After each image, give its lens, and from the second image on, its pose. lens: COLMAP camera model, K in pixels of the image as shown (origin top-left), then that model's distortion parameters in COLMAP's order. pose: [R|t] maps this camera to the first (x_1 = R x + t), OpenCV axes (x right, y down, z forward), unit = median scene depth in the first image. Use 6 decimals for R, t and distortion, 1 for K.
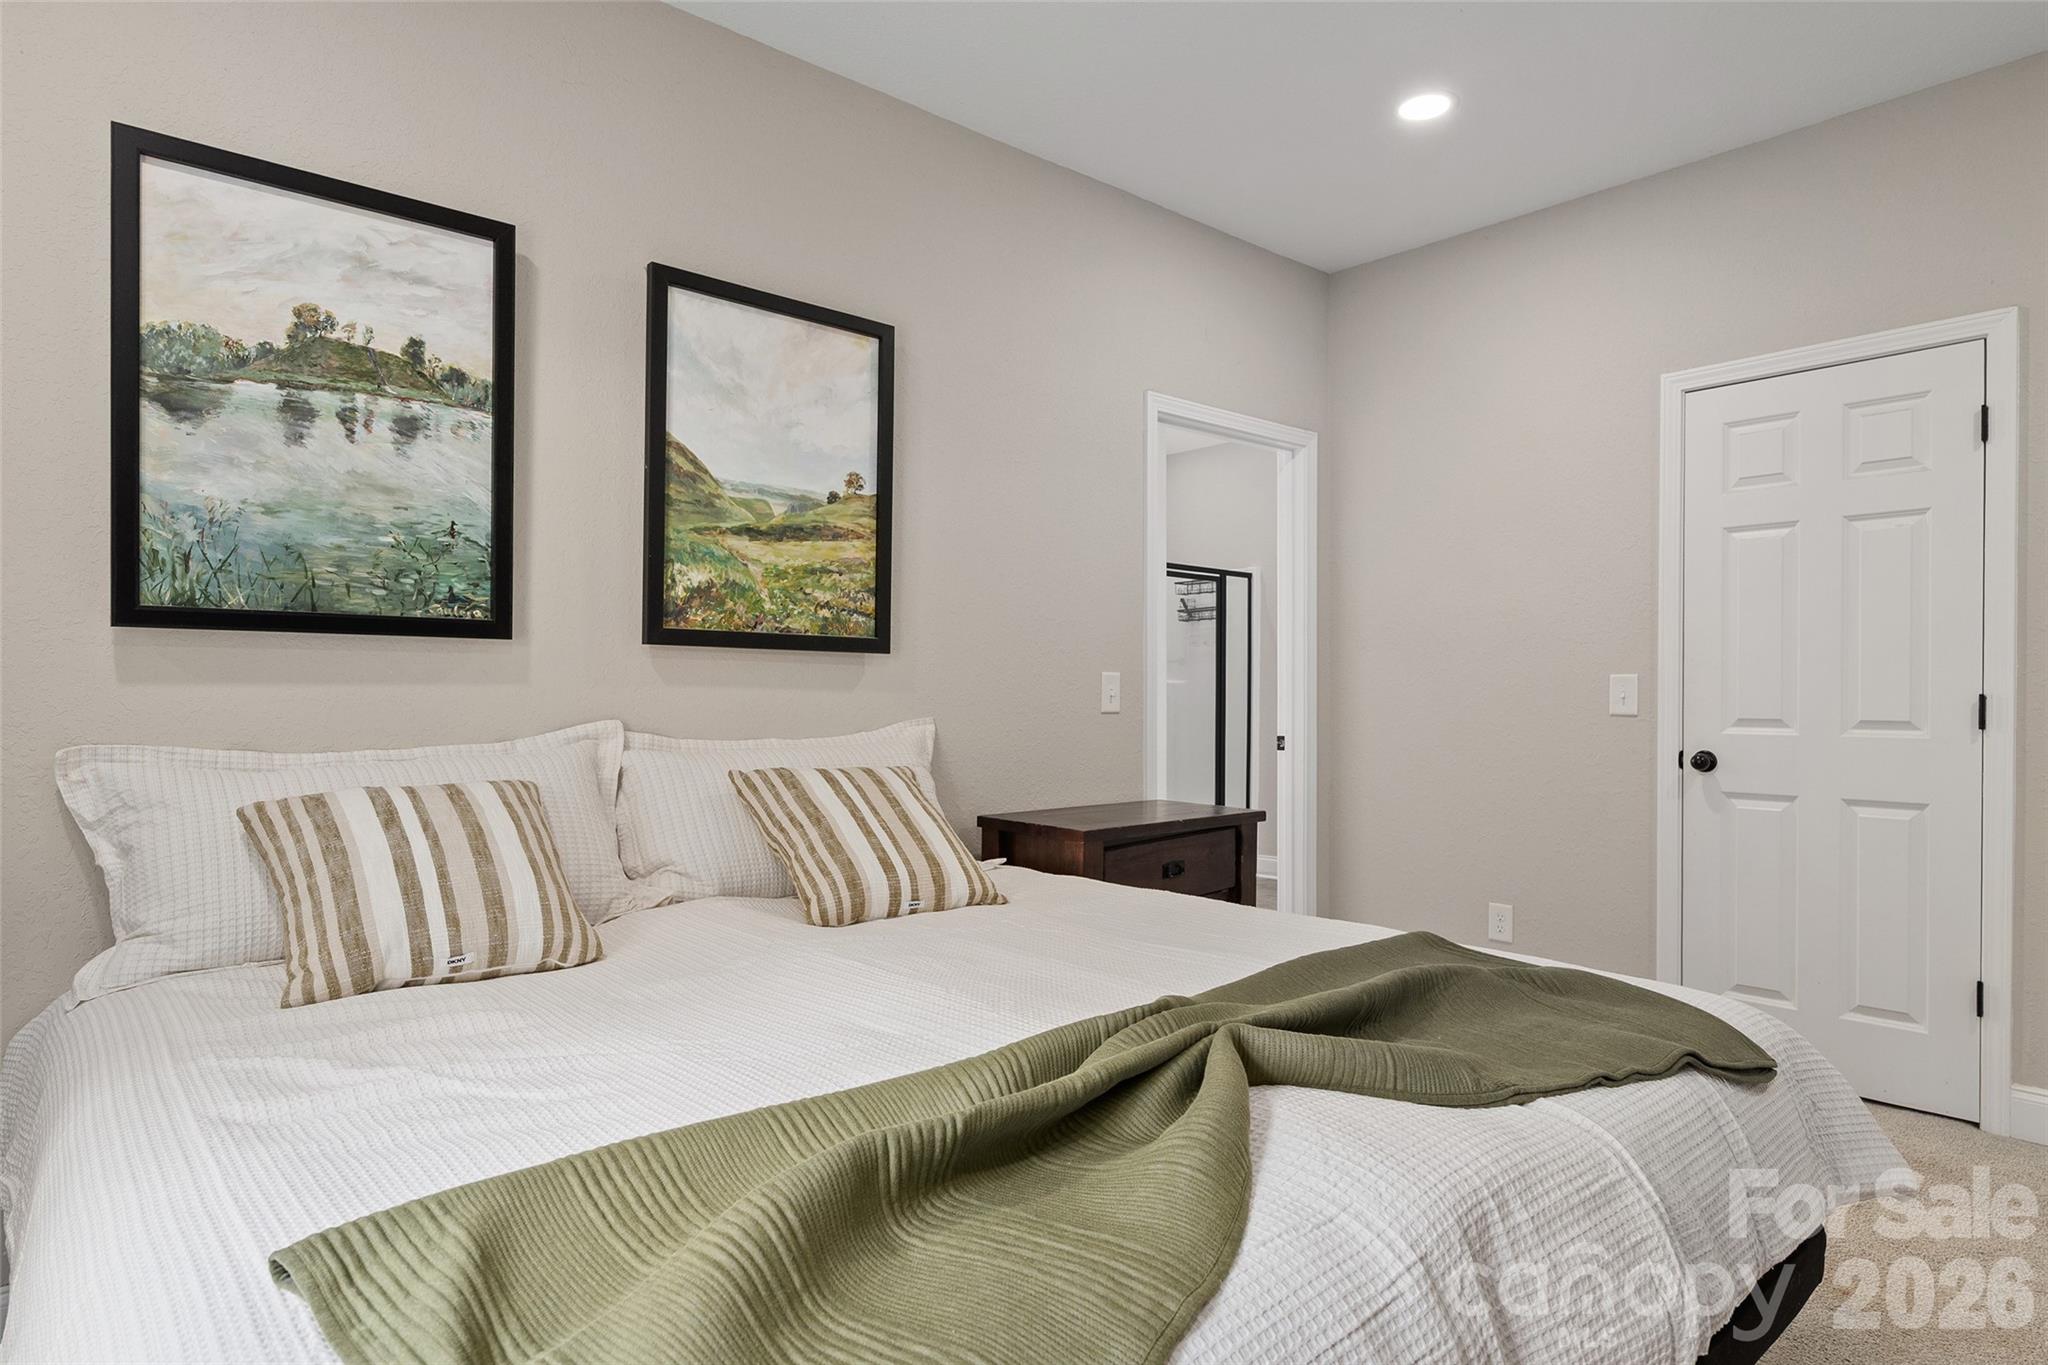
lens RADIAL K [[1172.3, 0, 1017.9], [0, 1172.3, 684.3], [0, 0, 1]] dist [-0.003567, -0.001688]
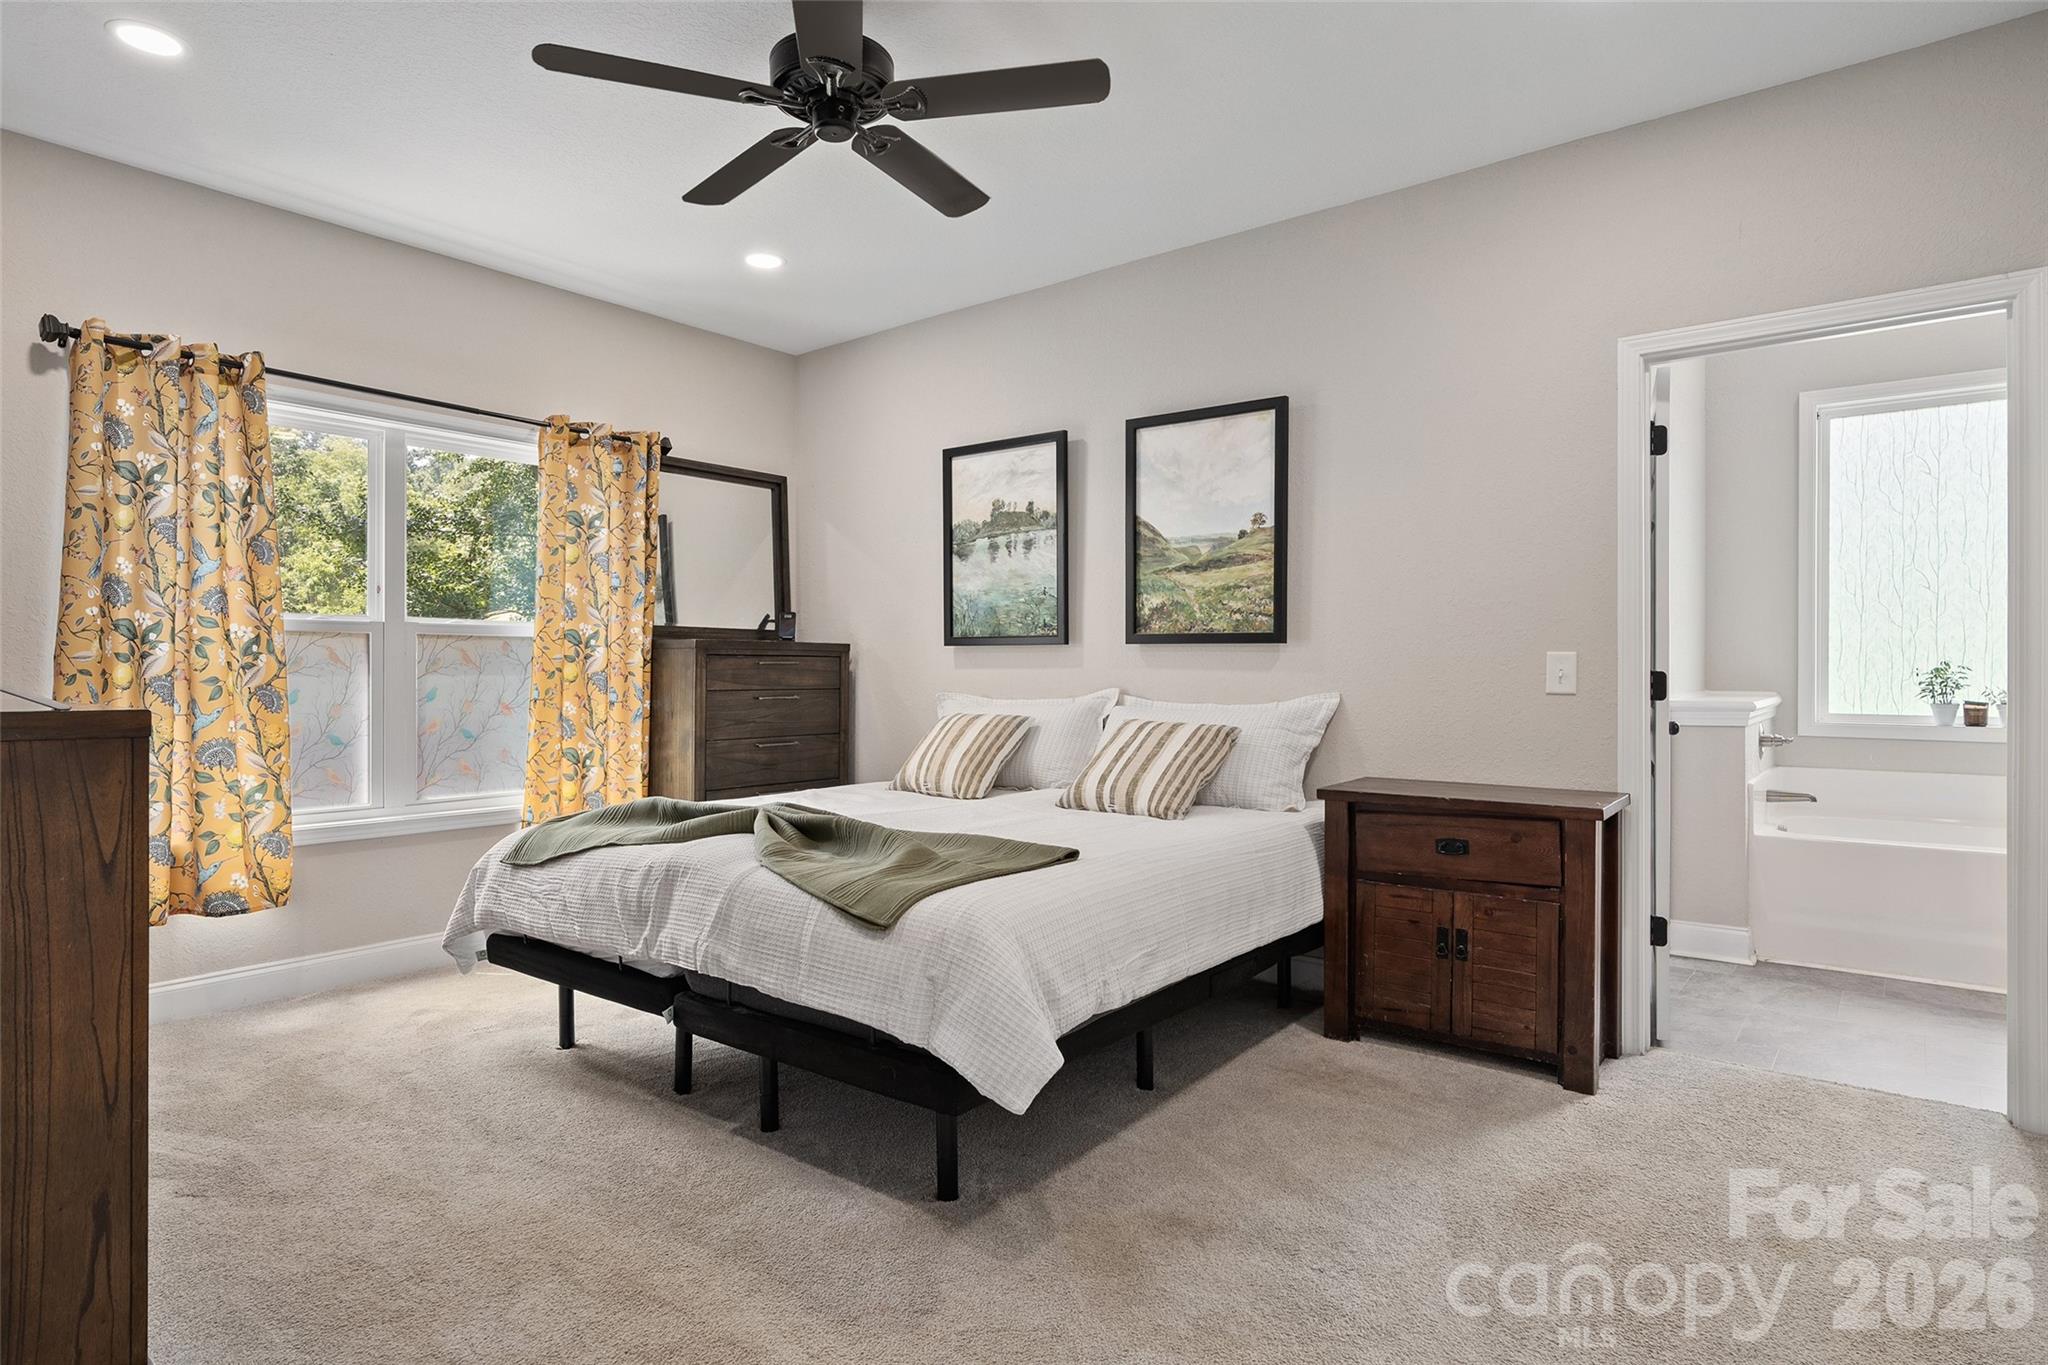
lens RADIAL K [[1105.2, 0, 1017.8], [0, 1105.2, 670.8], [0, 0, 1]] dist [0.005397, 0.000793]
pose [[0.161399, -0.004139, -0.986881, 1.177580], [0.000136, 0.999991, -0.004172, 0.011155], [0.986889, 0.000539, 0.161398, 0.549739]]
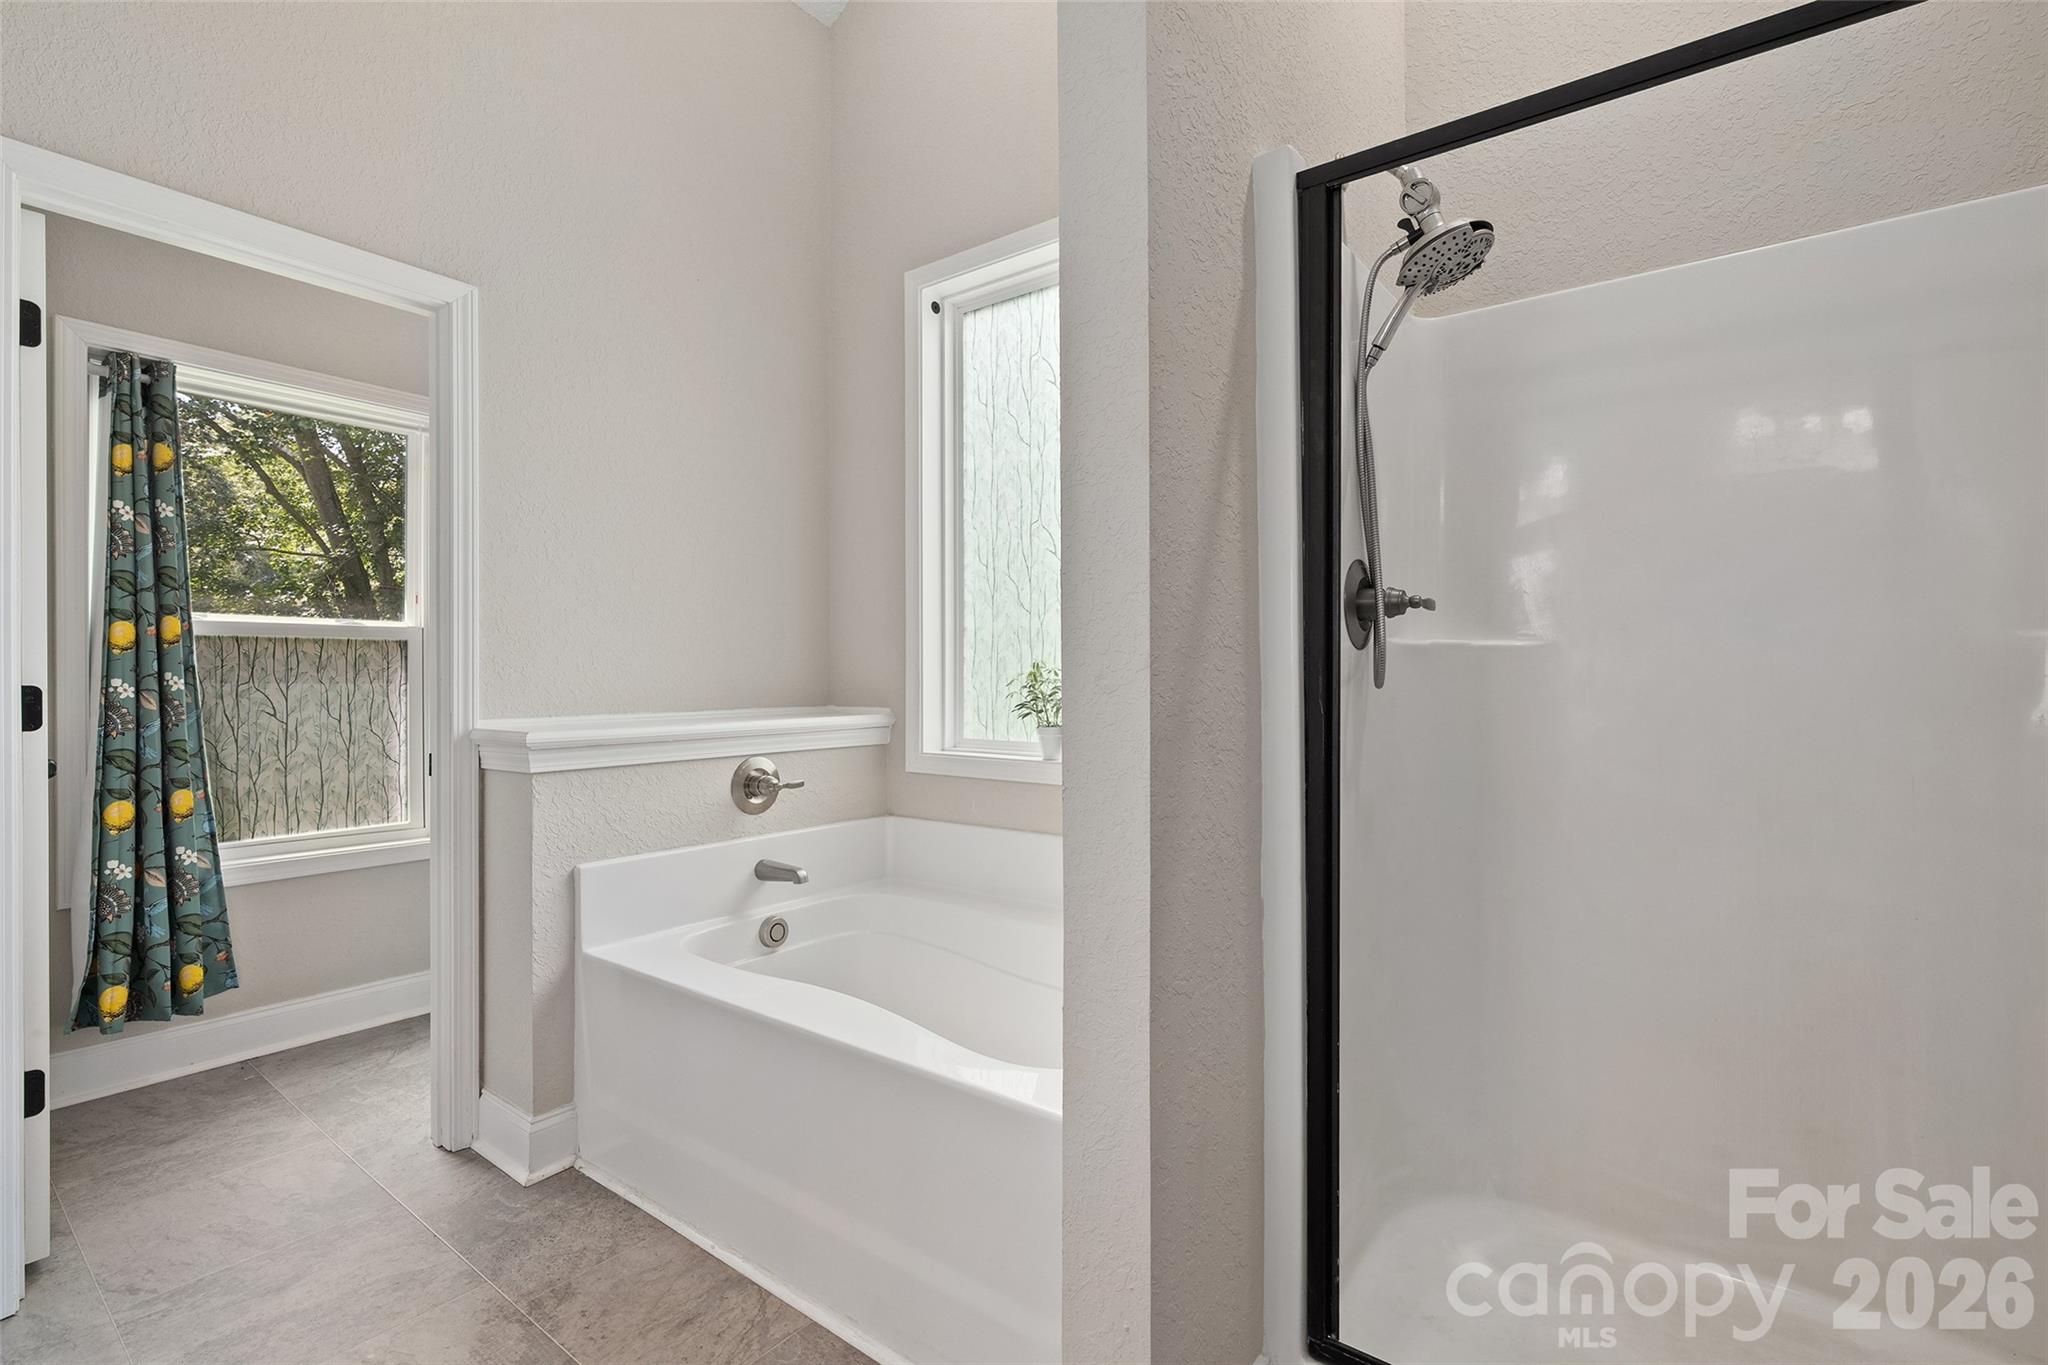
lens RADIAL K [[920.9, 0, 1018.1], [0, 920.9, 679.7], [0, 0, 1]] dist [-0.009420, 0.002274]
pose [[0.193839, -0.012322, -0.980956, 0.642330], [-0.003223, 0.999908, -0.013197, 0.020013], [0.981028, 0.005719, 0.193782, 1.991147]]
